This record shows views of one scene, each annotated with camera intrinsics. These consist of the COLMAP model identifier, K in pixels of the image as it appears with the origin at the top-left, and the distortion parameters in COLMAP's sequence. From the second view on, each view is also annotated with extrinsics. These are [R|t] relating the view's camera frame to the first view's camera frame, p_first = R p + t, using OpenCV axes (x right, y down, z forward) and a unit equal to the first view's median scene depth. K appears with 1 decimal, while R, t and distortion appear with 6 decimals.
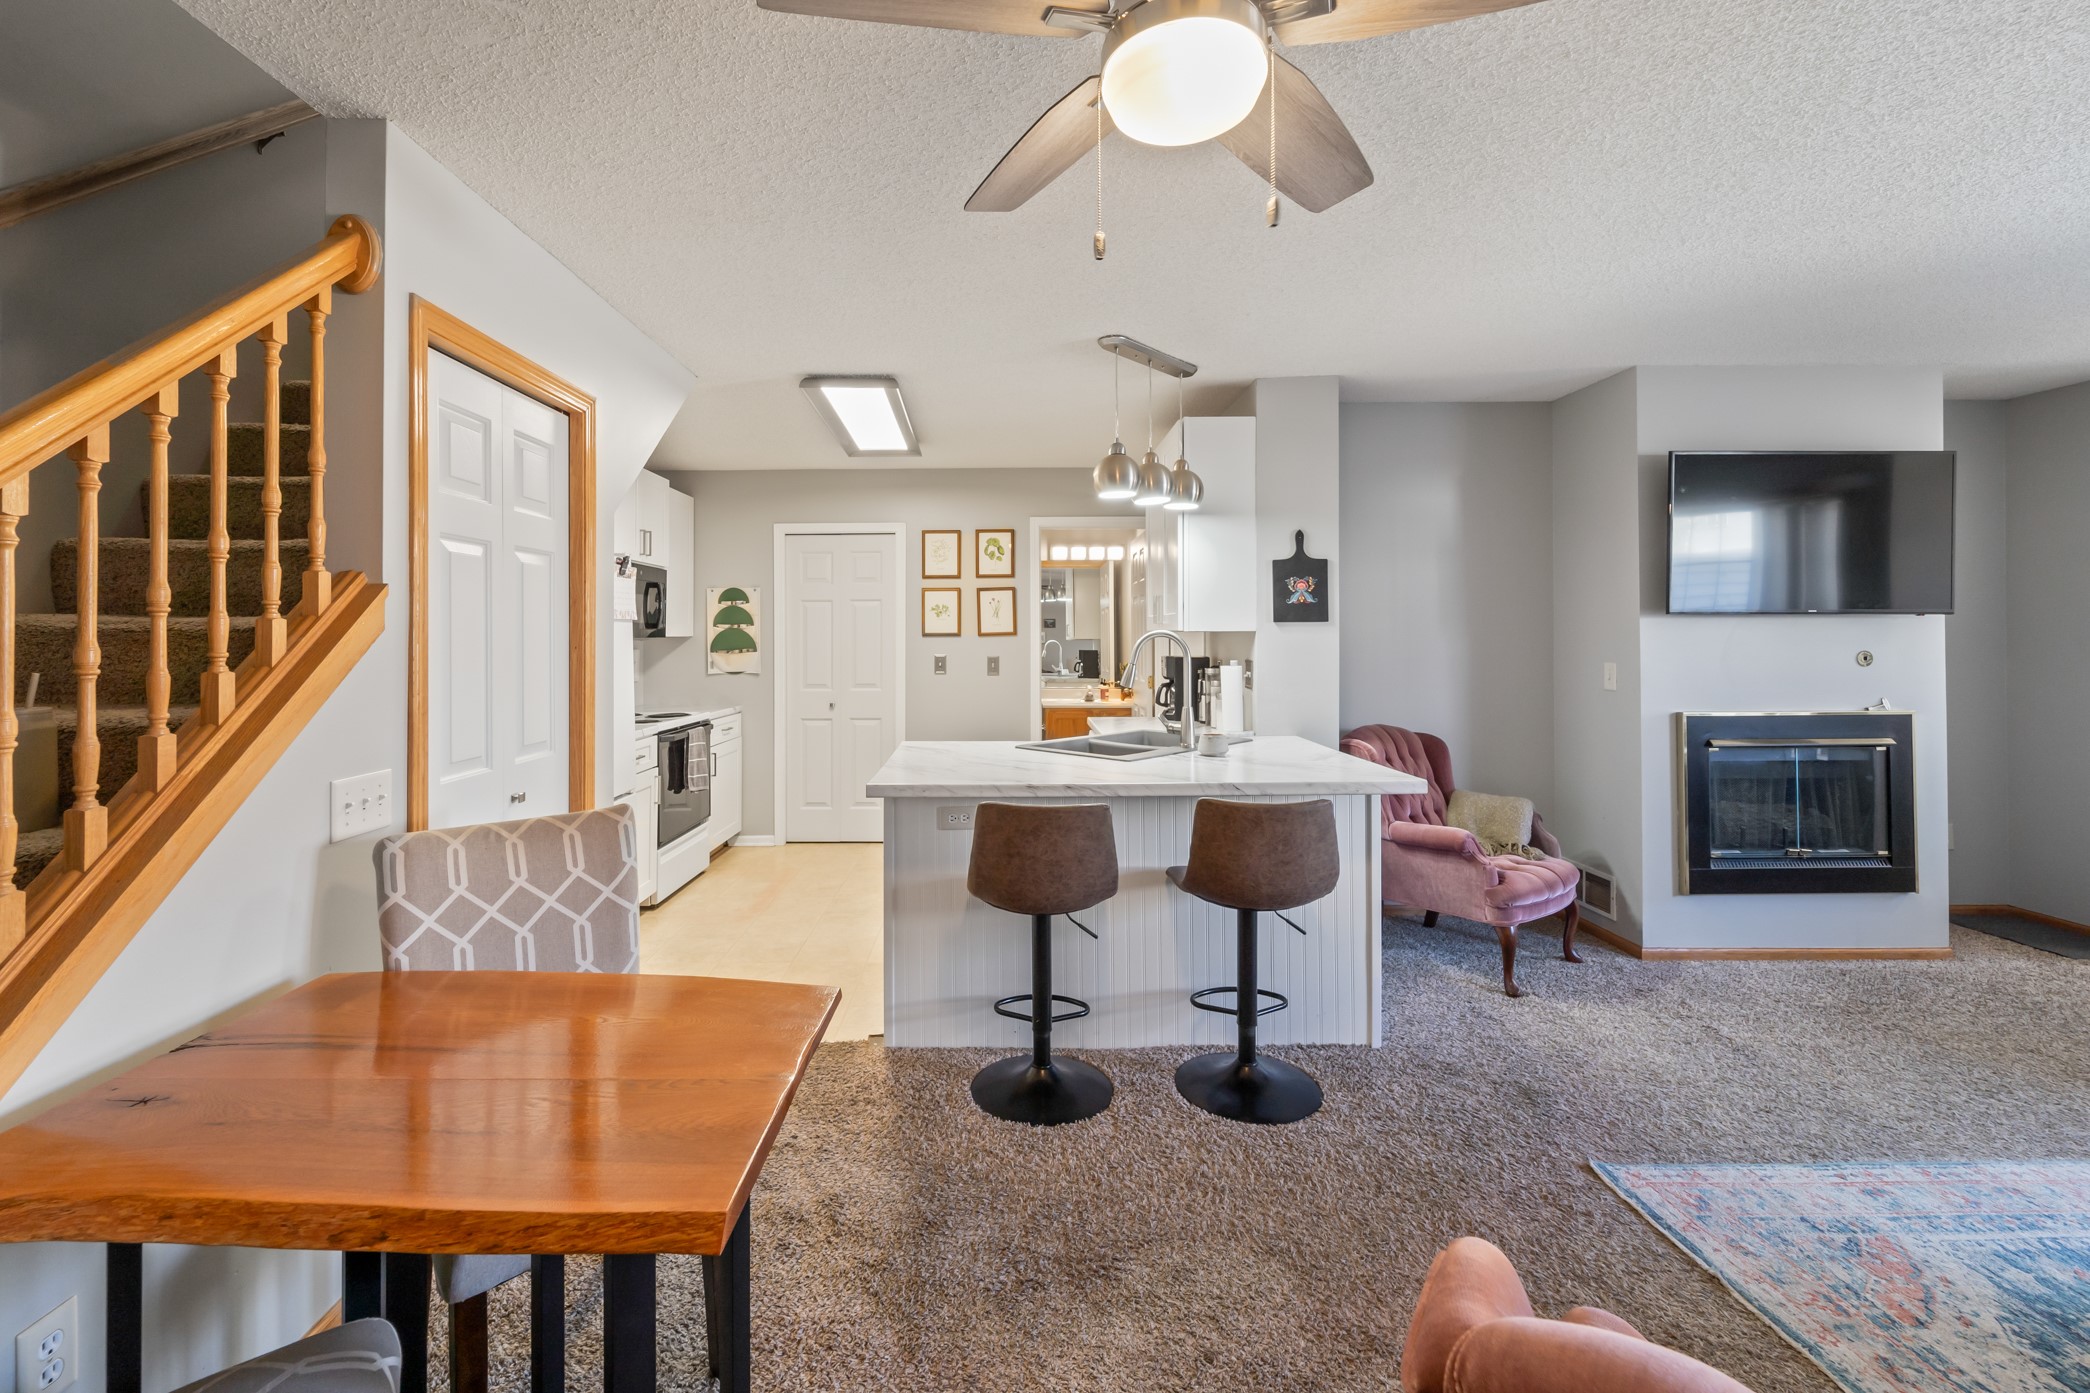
lens RADIAL K [[881.6, 0, 996.6], [0, 881.6, 628.4], [0, 0, 1]] dist [0.001860, -0.001236]
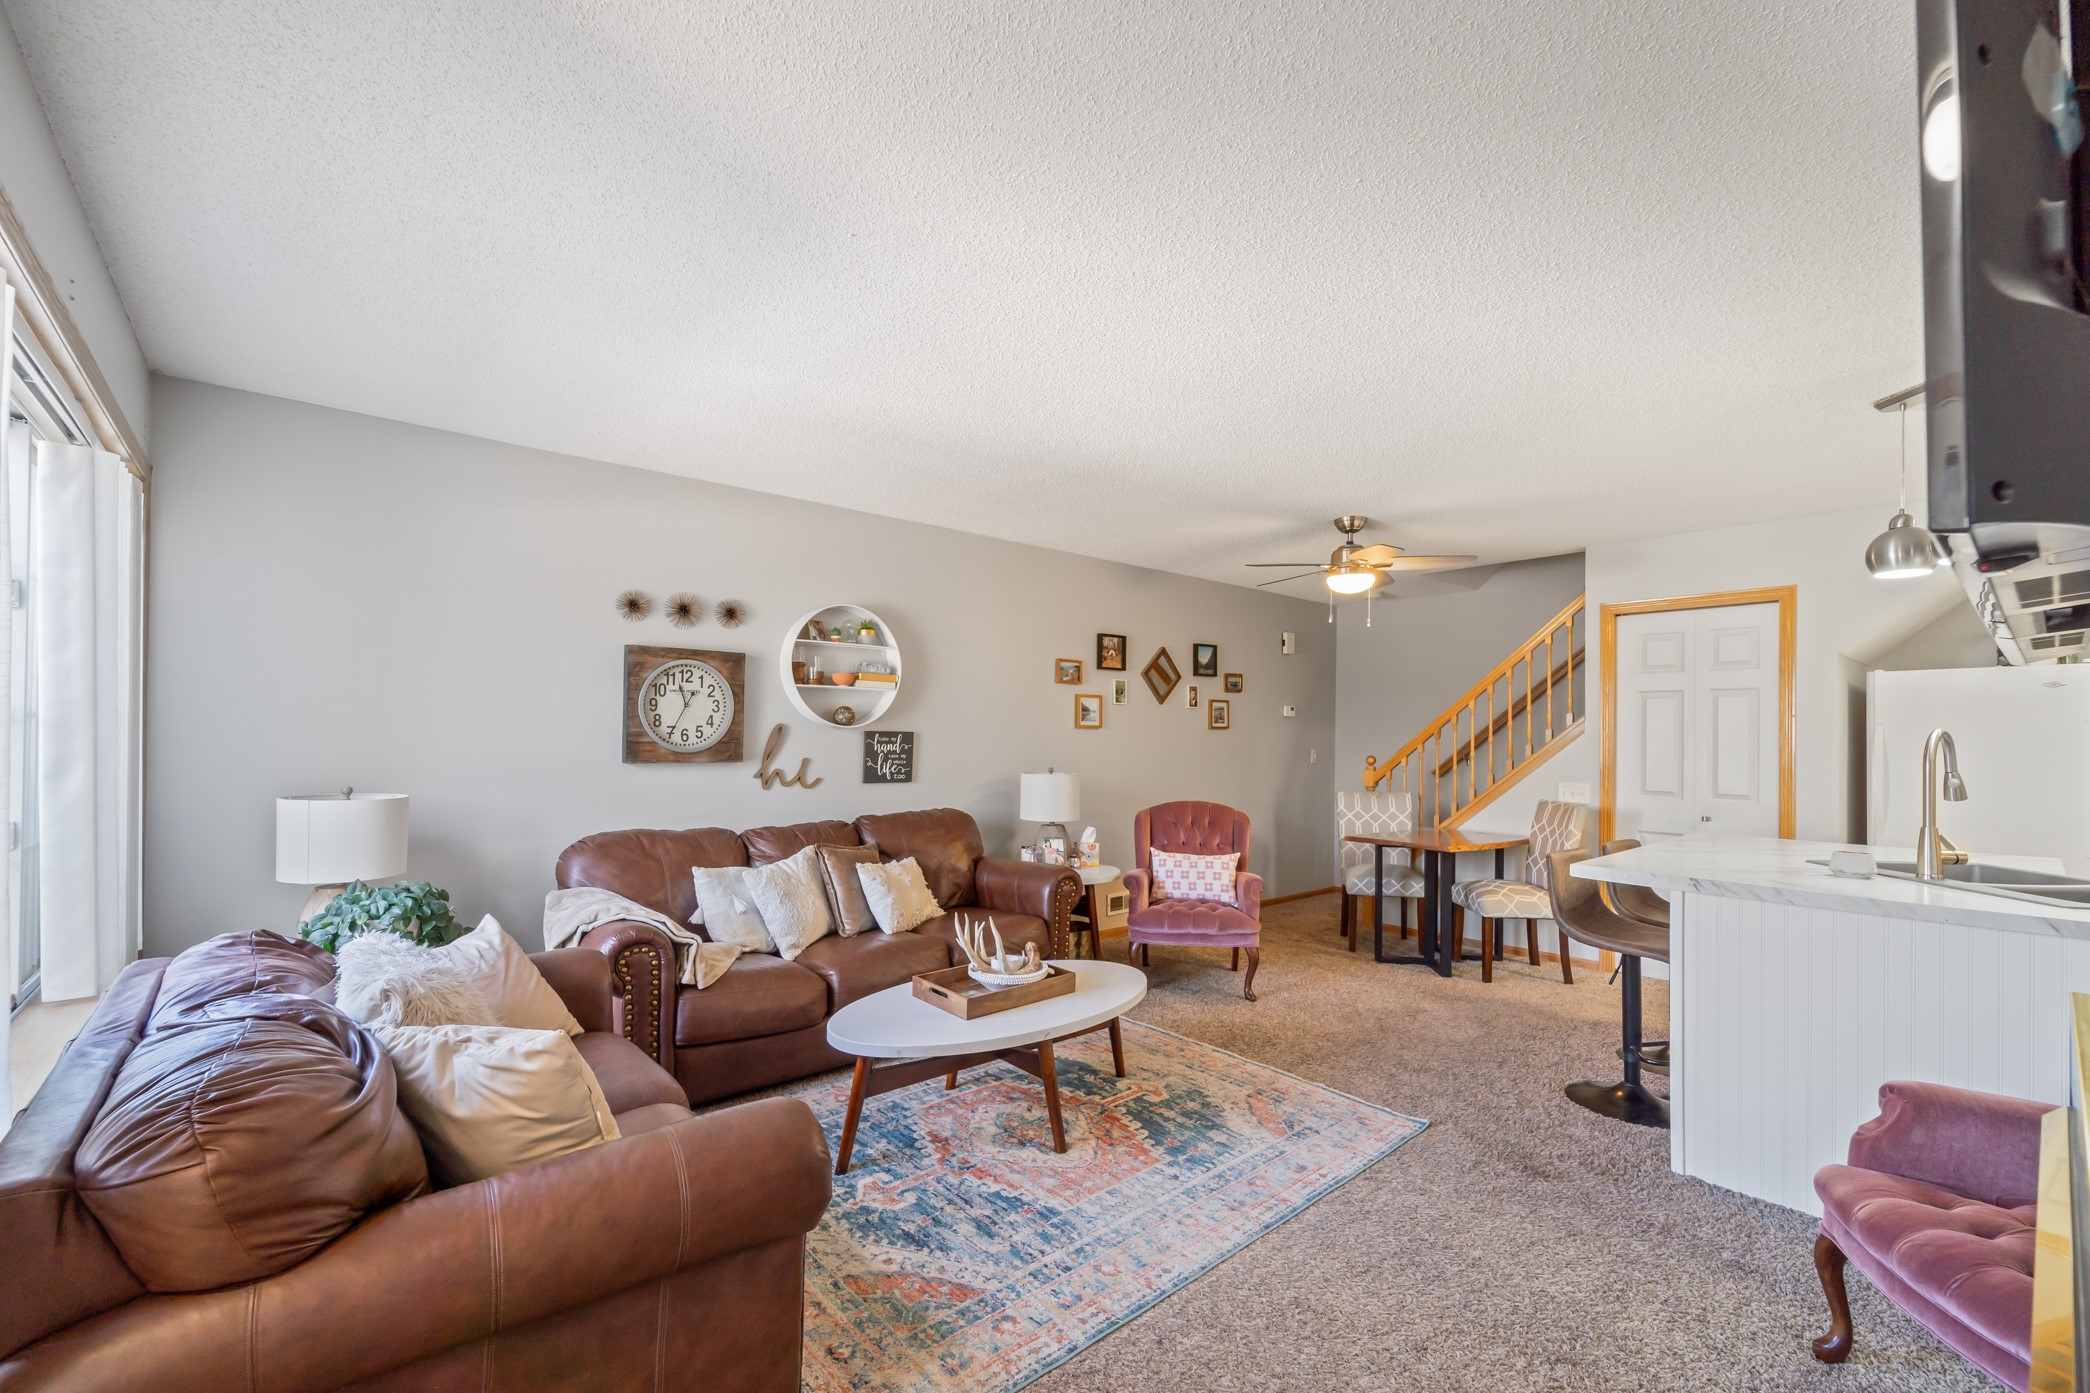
lens RADIAL K [[866.9, 0, 1038.3], [0, 866.9, 739.2], [0, 0, 1]] dist [0.013224, -0.000084]
pose [[-0.754021, -0.000002, -0.656851, 1.227658], [-0.001600, 0.999997, 0.001835, 0.009700], [0.656849, 0.002435, -0.754018, 0.989274]]
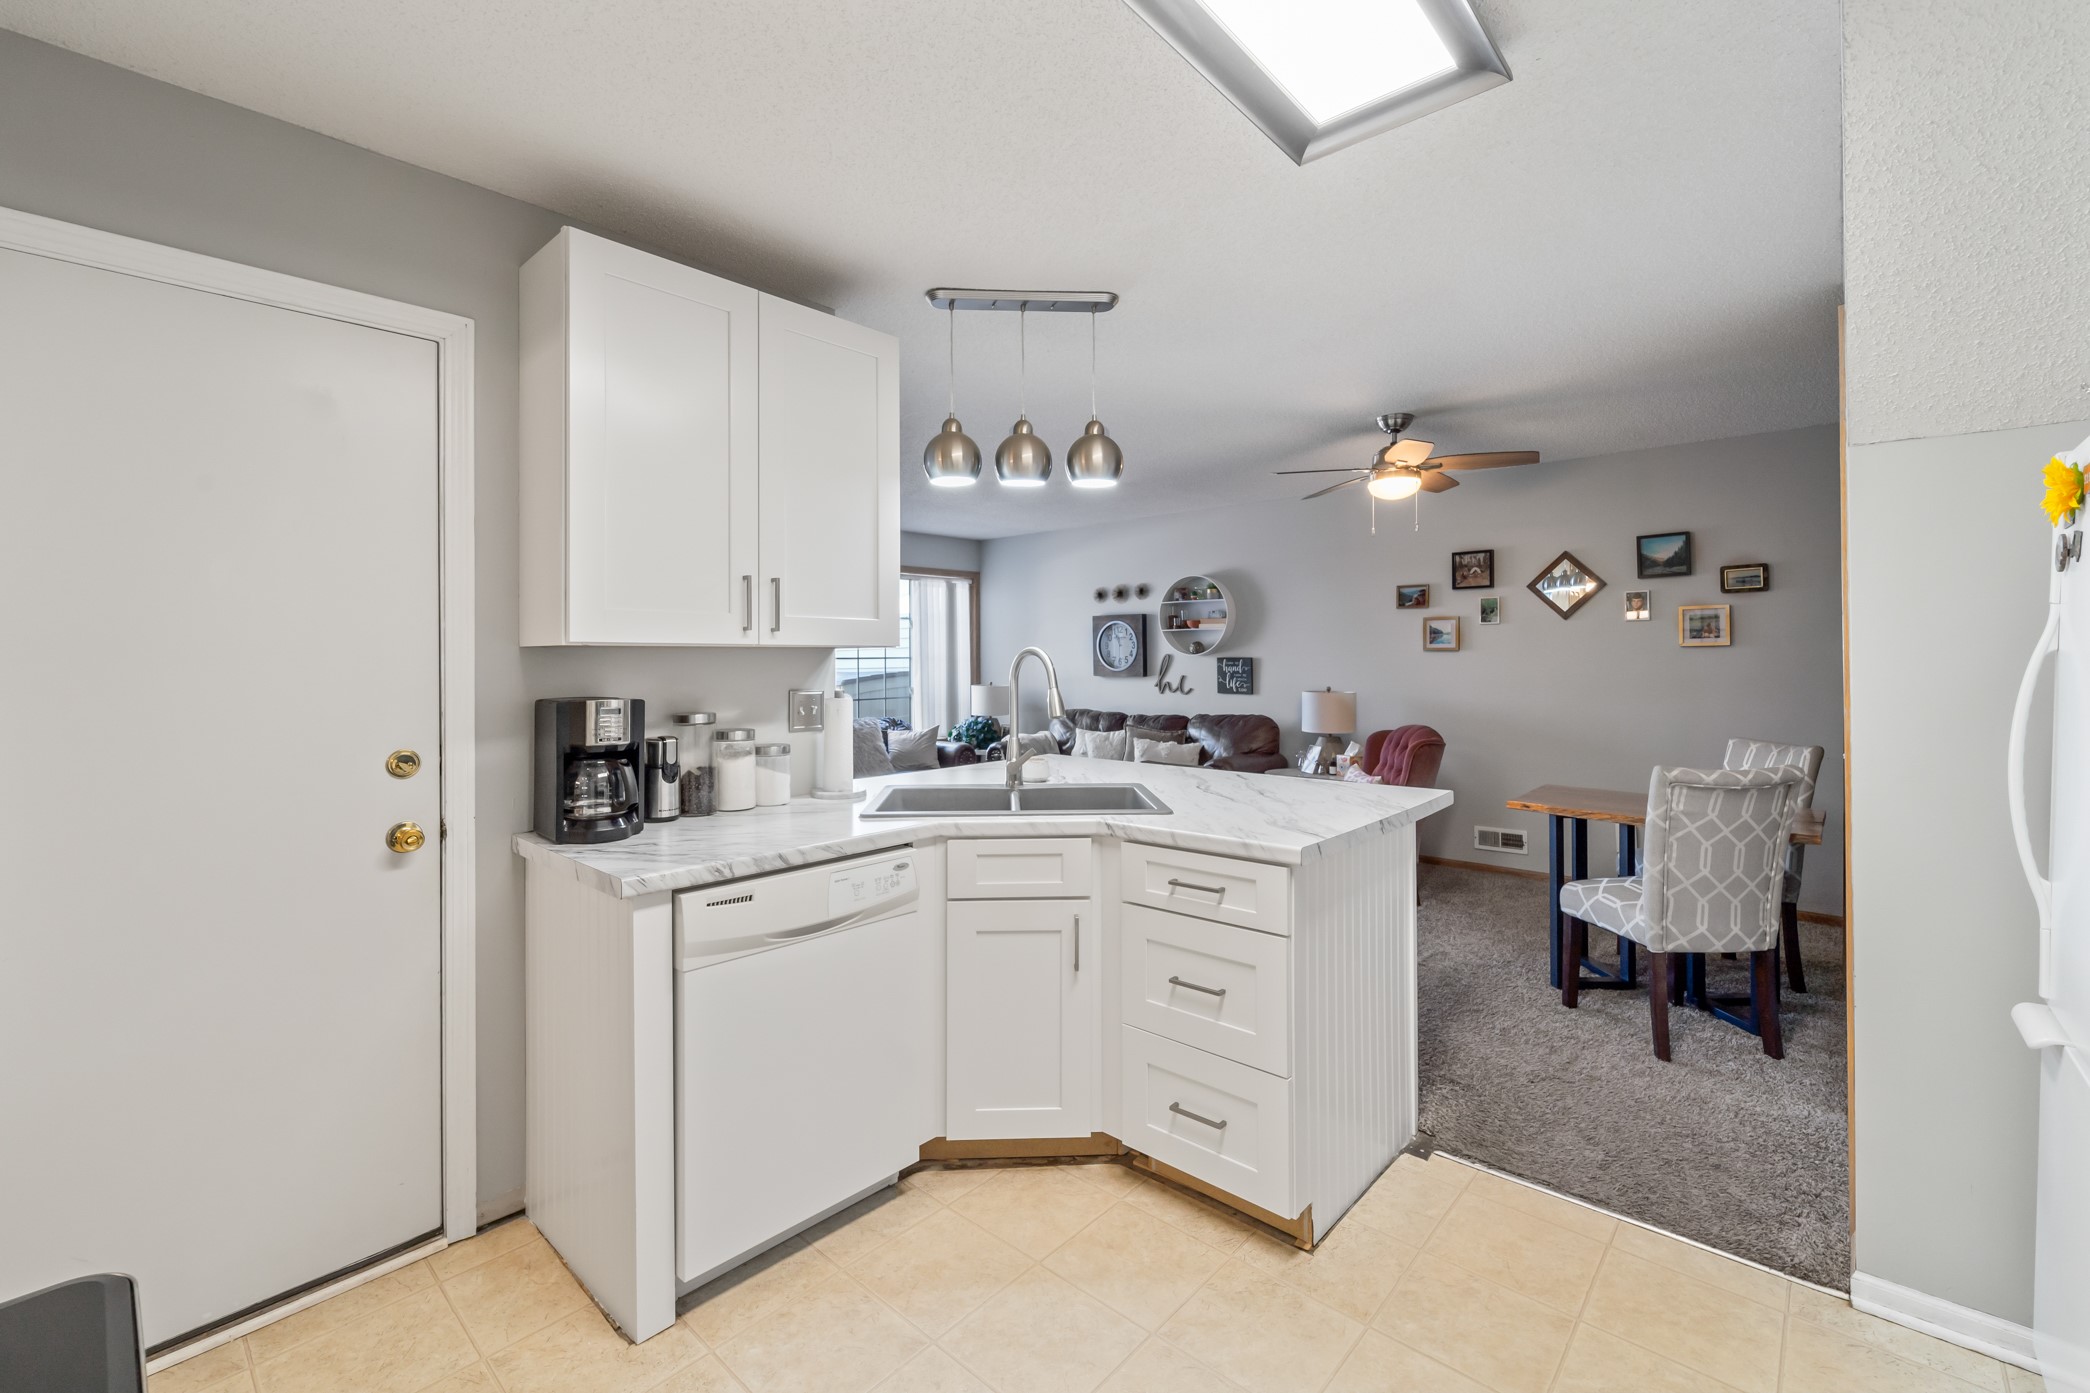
lens RADIAL K [[879.8, 0, 1028.5], [0, 879.8, 657.6], [0, 0, 1]] dist [0.000470, -0.000966]
pose [[-0.738355, 0.009042, 0.674352, -0.342963], [0.002390, 0.999939, -0.010791, 0.019608], [-0.674408, -0.006356, -0.738331, 1.513623]]
